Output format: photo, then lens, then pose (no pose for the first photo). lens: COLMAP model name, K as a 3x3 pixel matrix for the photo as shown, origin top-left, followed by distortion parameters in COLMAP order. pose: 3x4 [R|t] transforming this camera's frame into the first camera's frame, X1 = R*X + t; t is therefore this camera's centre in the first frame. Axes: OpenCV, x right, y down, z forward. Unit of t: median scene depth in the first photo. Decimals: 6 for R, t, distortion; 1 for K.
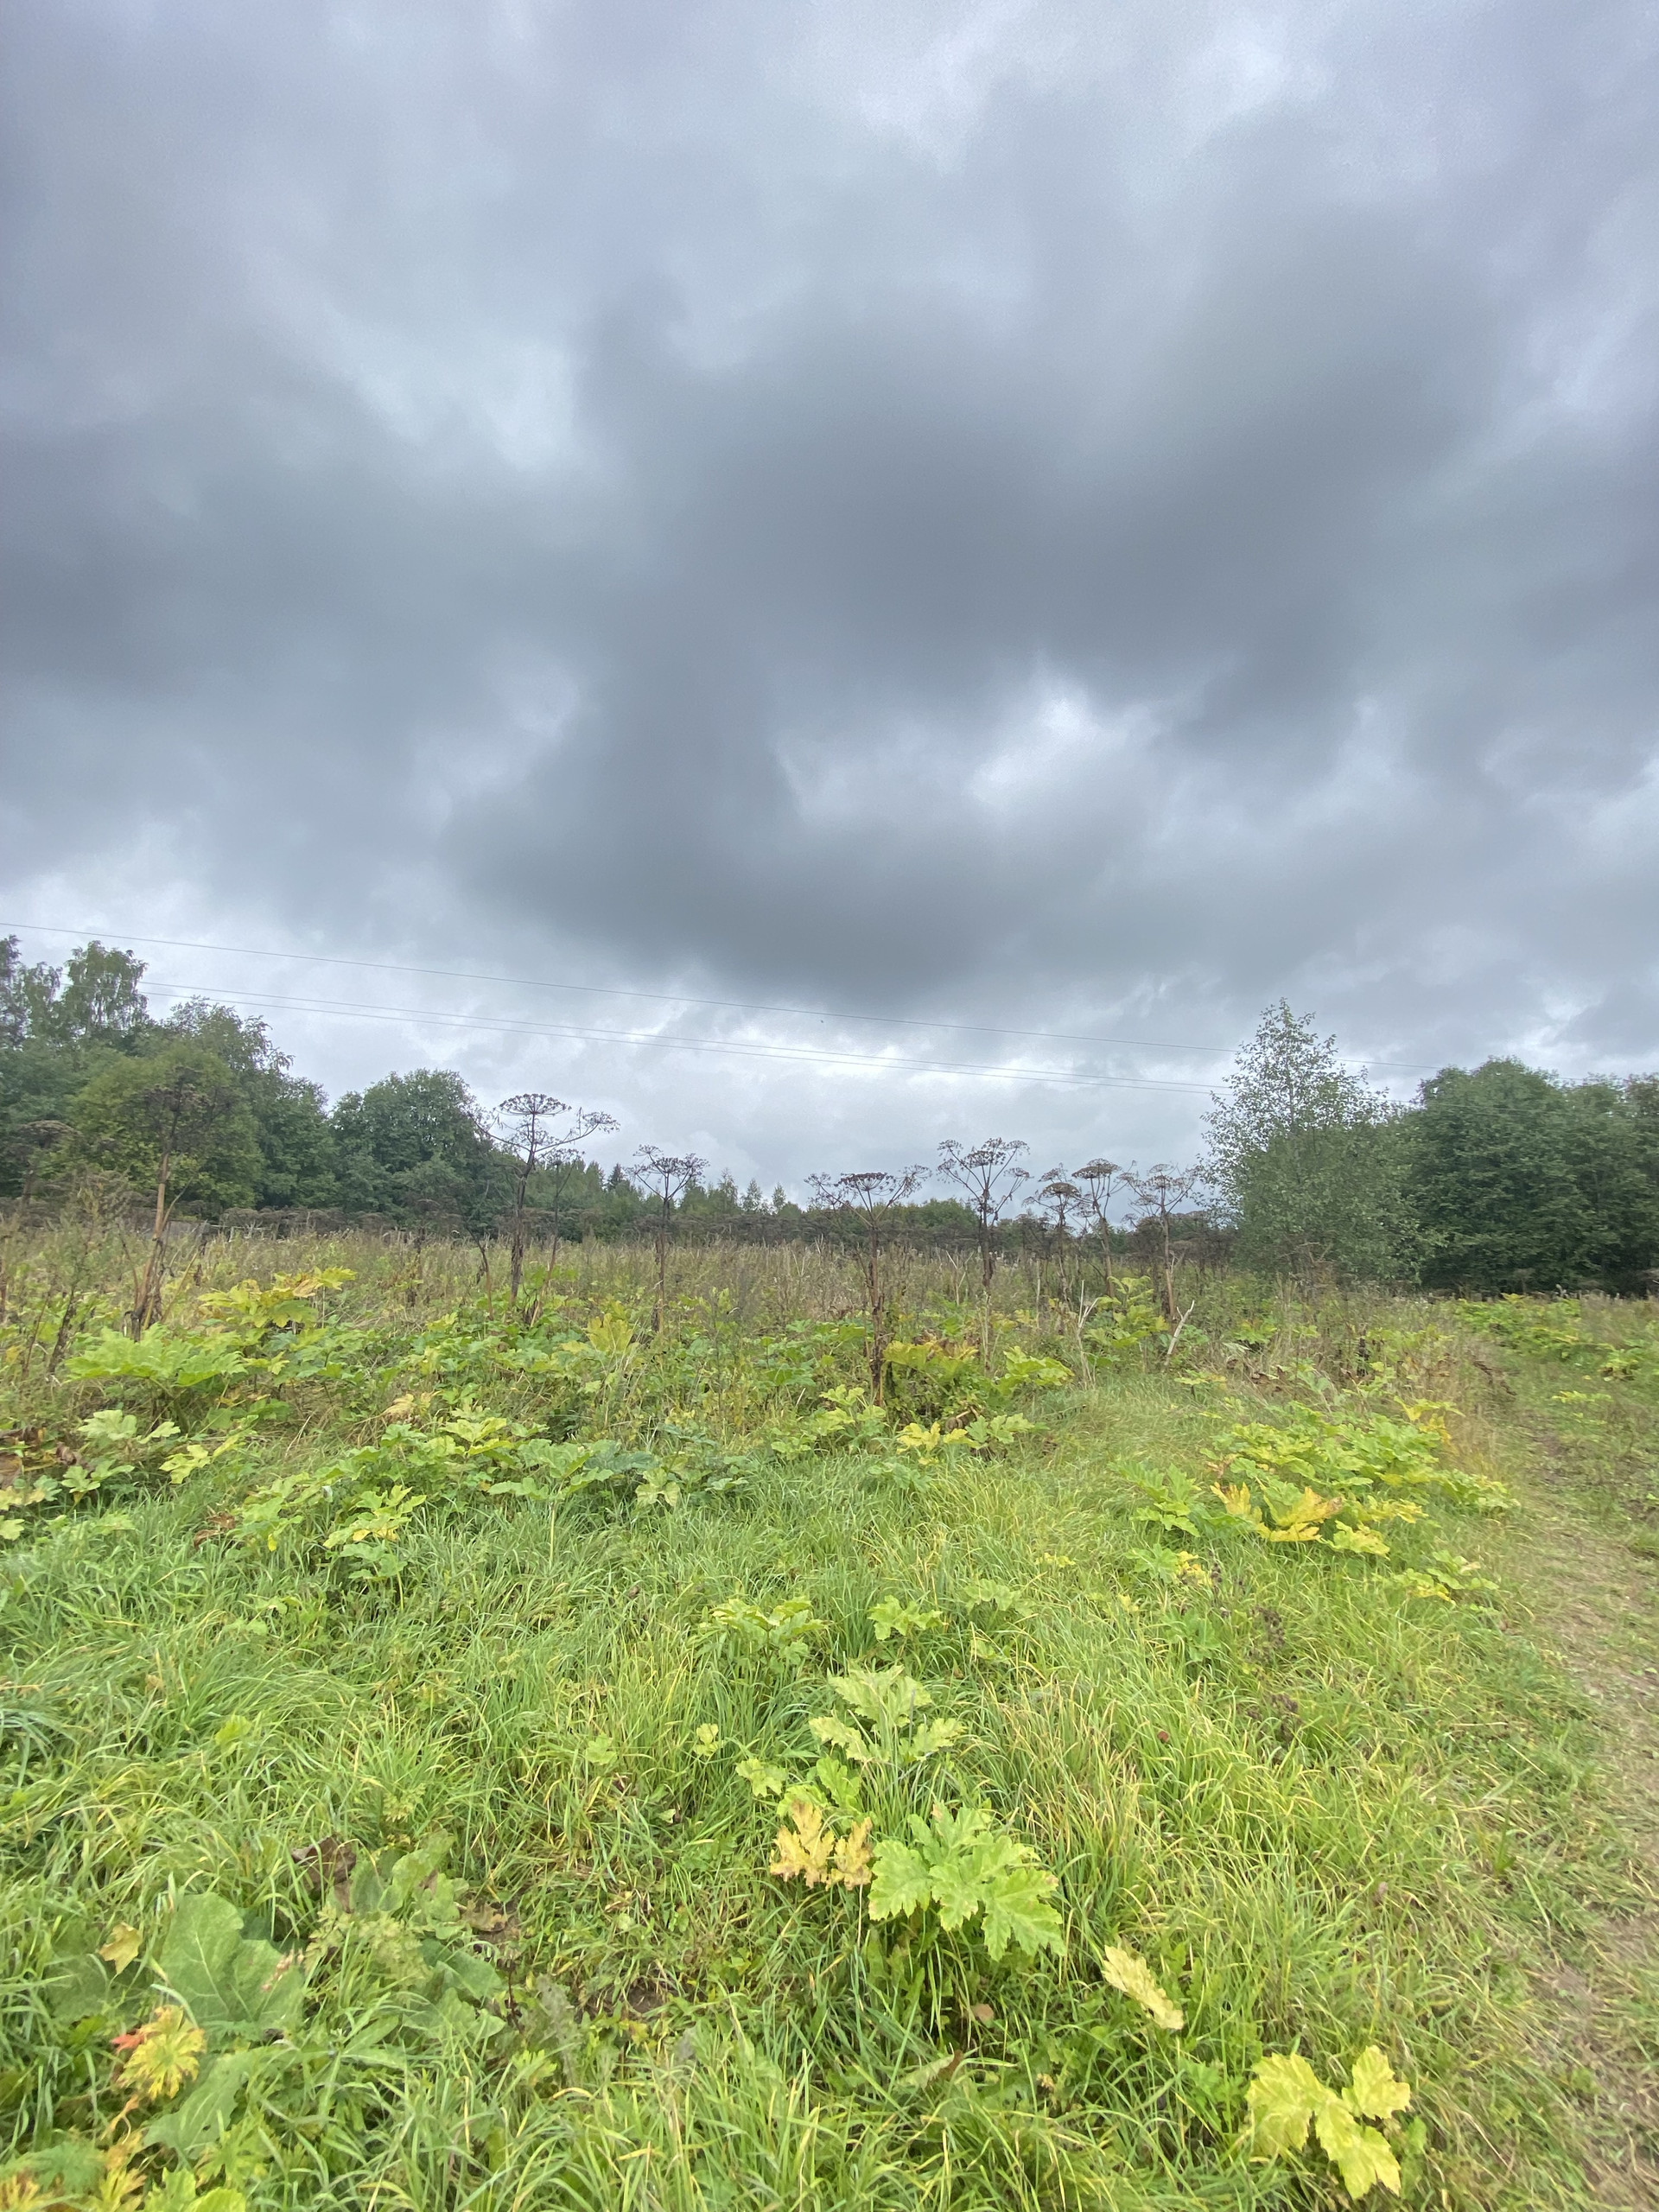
lens RADIAL K [[905.6, 0, 829.5], [0, 905.6, 1106.0], [0, 0, 1]] dist [0.024032, -0.024175]
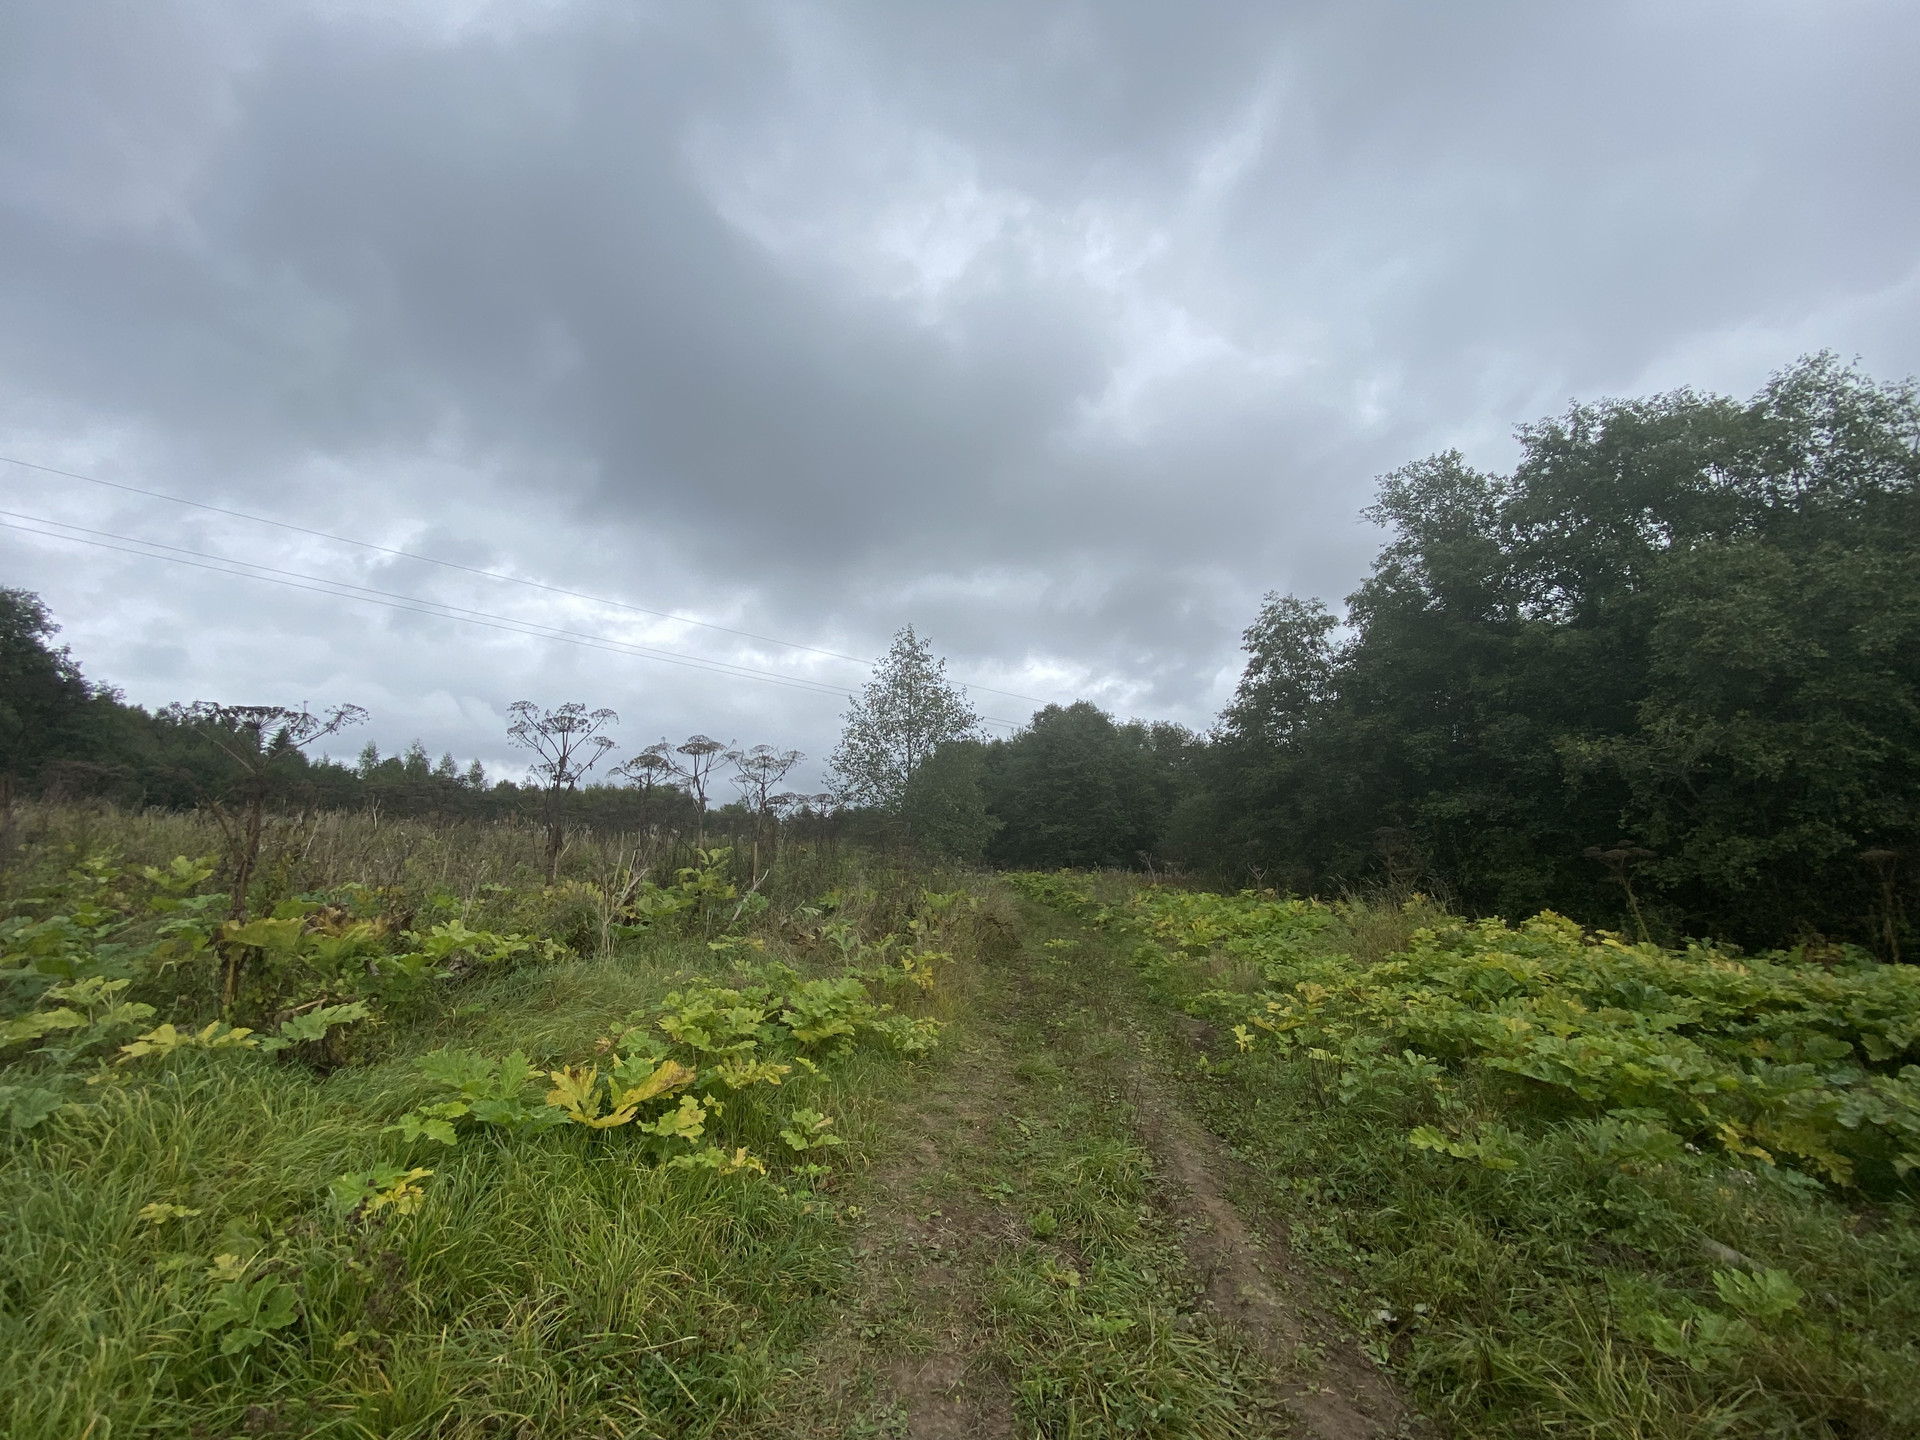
lens RADIAL K [[778.7, 0, 960.0], [0, 778.7, 720.0], [0, 0, 1]] dist [-0.001910, -0.012257]
pose [[0.891132, 0.086655, 0.445393, 0.197378], [-0.092936, 0.995642, -0.007767, 0.023031], [-0.444125, -0.034471, 0.895301, 0.079005]]
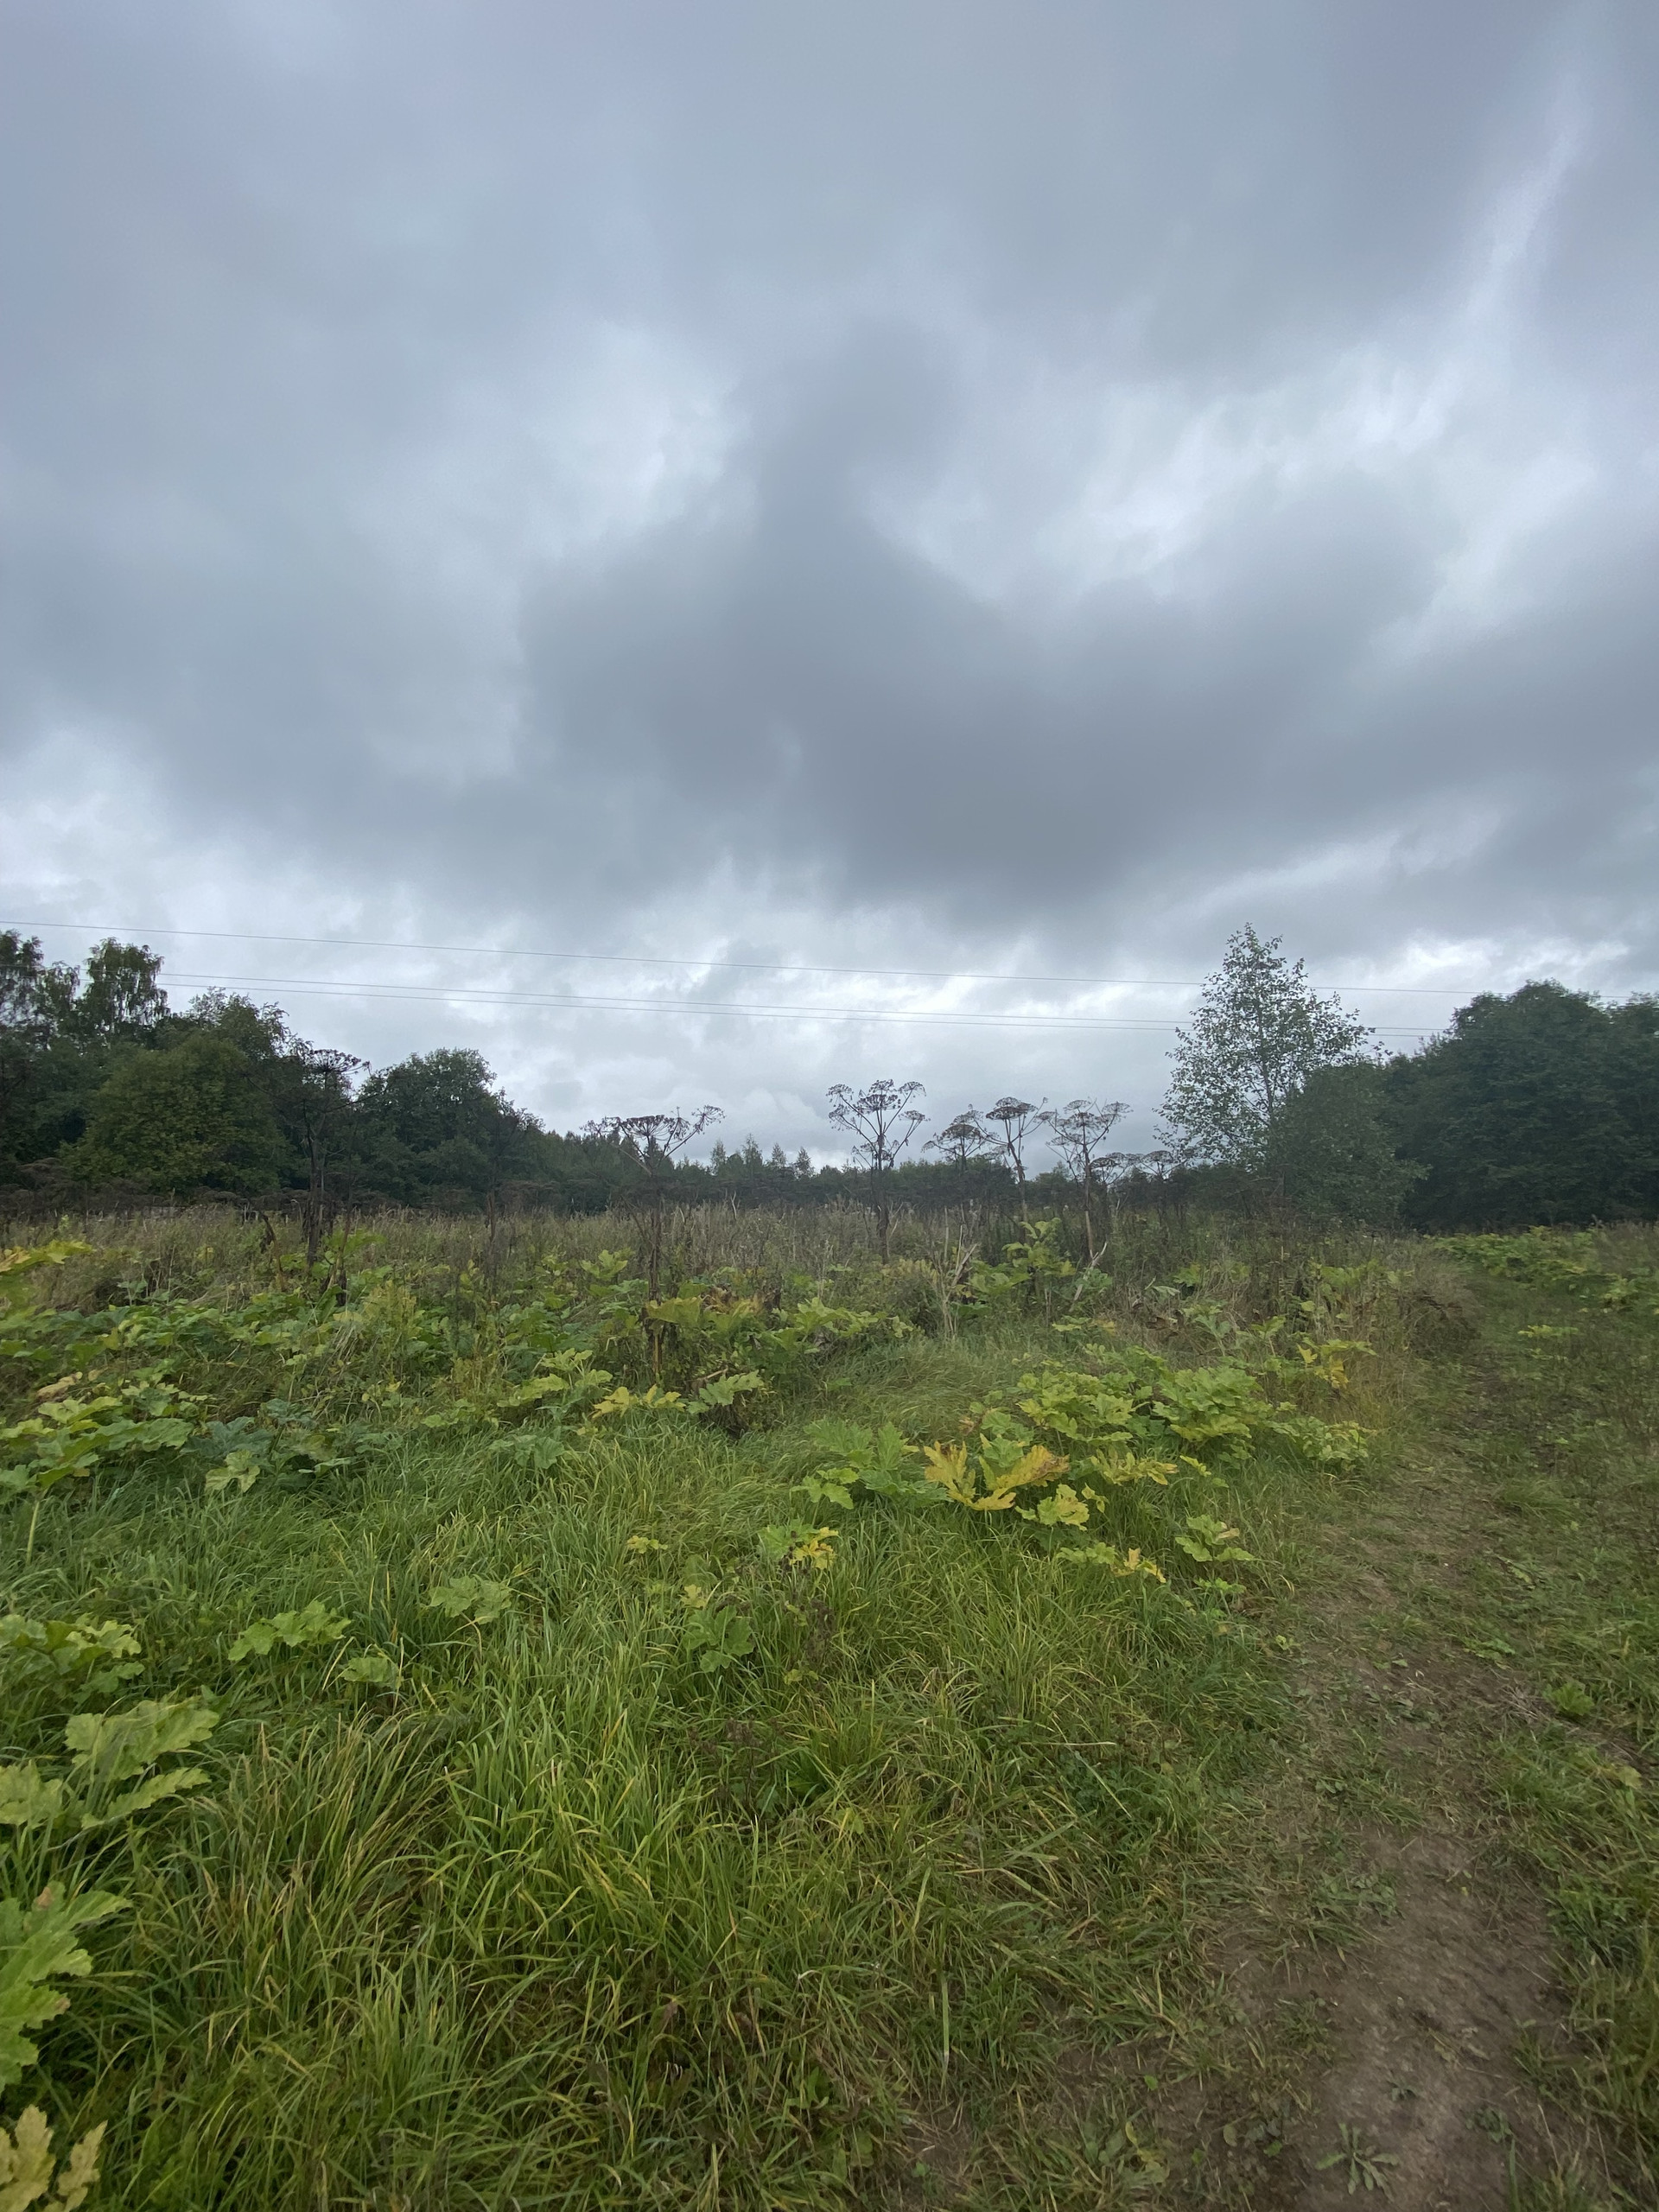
lens RADIAL K [[902.3, 0, 831.8], [0, 902.3, 1092.8], [0, 0, 1]] dist [0.025353, -0.022251]
pose [[0.997887, -0.046726, -0.045154, 0.186824], [0.047889, 0.998540, 0.025011, 0.024977], [0.043919, -0.027120, 0.998667, 0.066487]]
